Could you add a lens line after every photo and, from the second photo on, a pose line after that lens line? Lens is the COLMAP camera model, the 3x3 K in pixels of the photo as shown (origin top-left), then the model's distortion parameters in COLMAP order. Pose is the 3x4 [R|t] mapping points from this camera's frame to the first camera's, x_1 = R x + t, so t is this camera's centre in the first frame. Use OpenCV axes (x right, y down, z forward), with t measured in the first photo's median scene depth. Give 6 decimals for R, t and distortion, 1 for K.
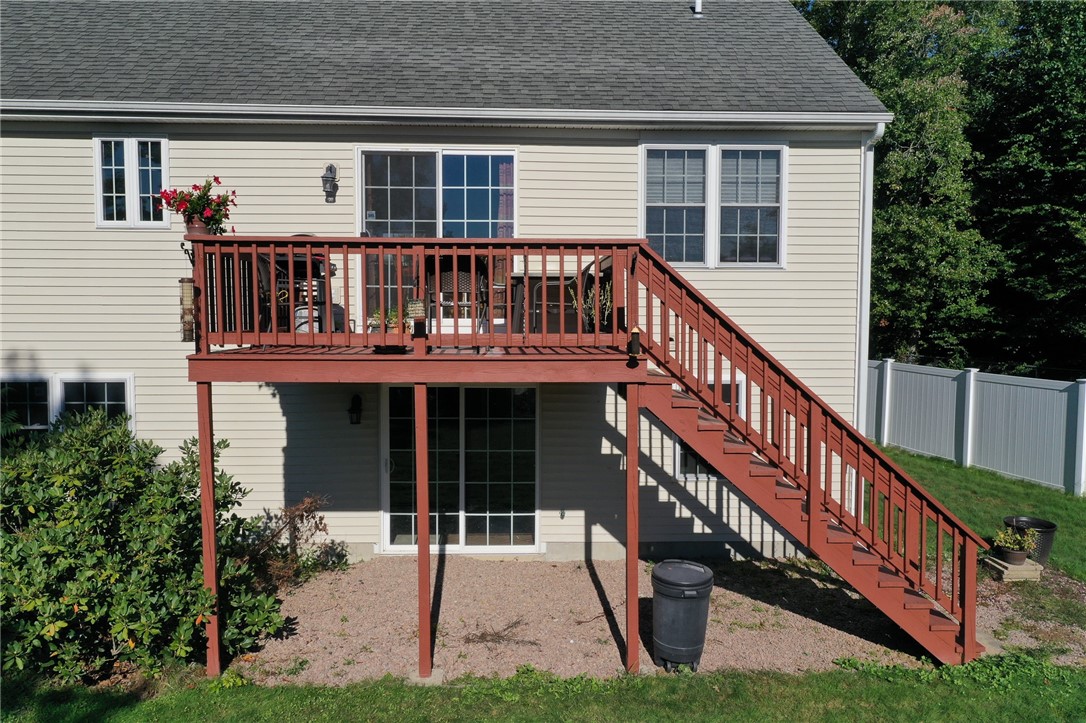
lens RADIAL K [[857.5, 0, 537.2], [0, 857.5, 361.5], [0, 0, 1]] dist [0.018092, 0.000150]
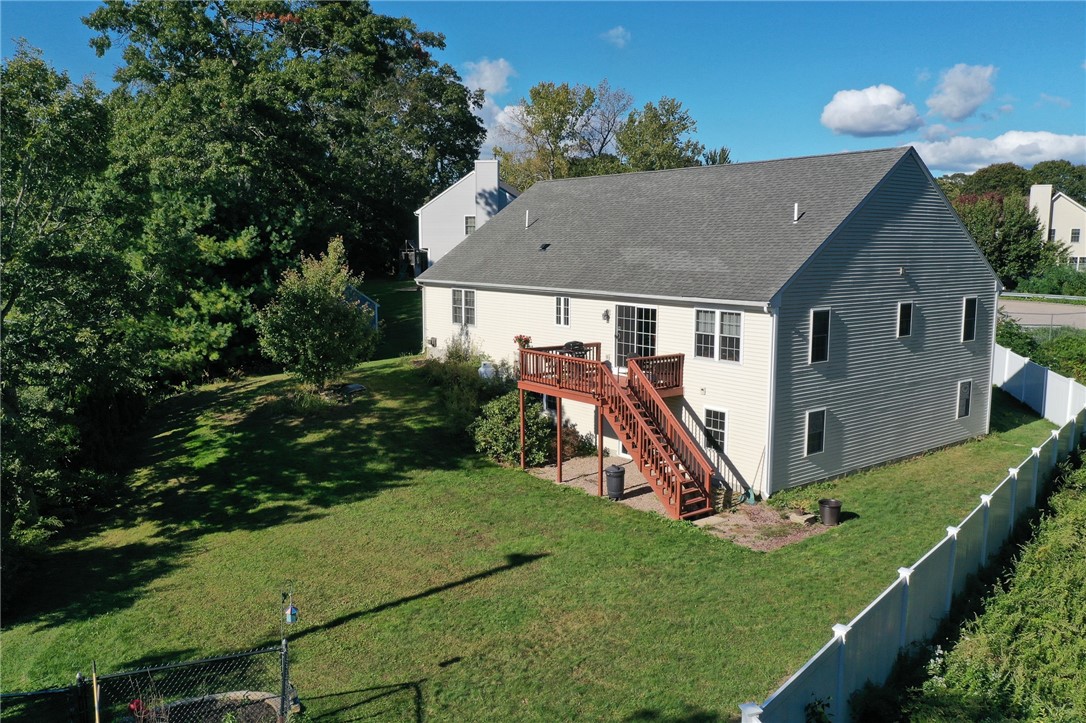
lens RADIAL K [[857.5, 0, 537.2], [0, 857.5, 361.5], [0, 0, 1]] dist [0.018092, 0.000150]
pose [[0.582299, 0.106861, -0.805921, 1.802521], [-0.054336, 0.994222, 0.092570, -0.299415], [0.811157, -0.010113, 0.584741, -0.750351]]
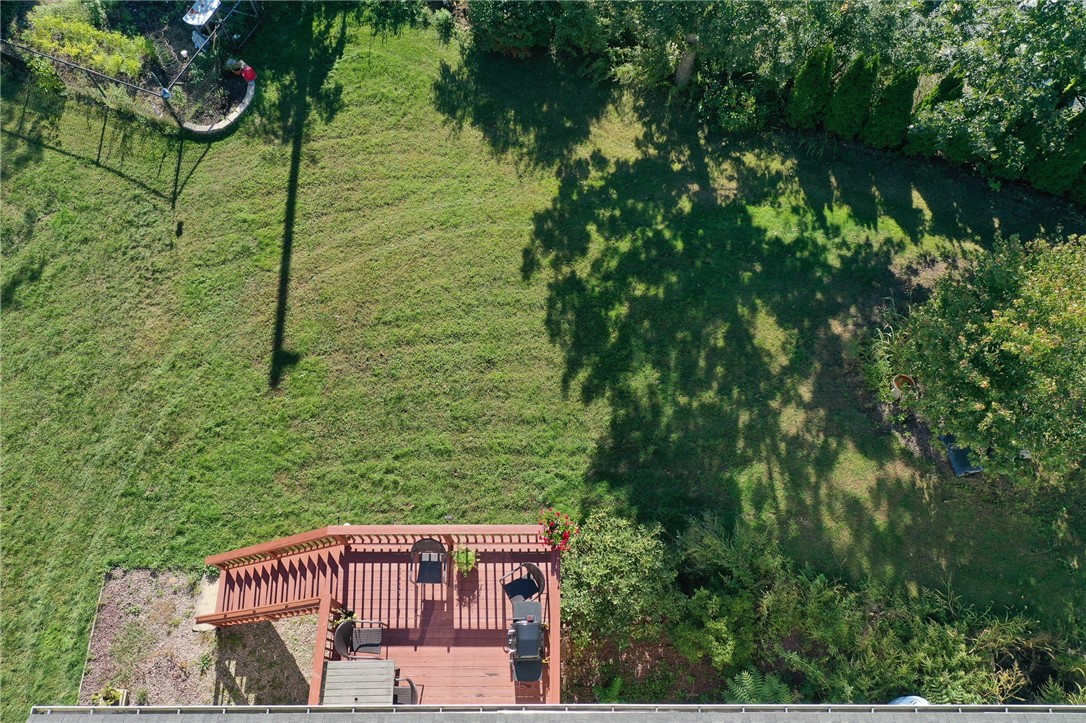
lens RADIAL K [[857.5, 0, 537.2], [0, 857.5, 361.5], [0, 0, 1]] dist [0.018092, 0.000150]
pose [[-0.999600, -0.025067, 0.013095, -0.277007], [0.003871, 0.337389, 0.941357, -1.483634], [-0.028015, 0.941031, -0.337157, 0.934858]]
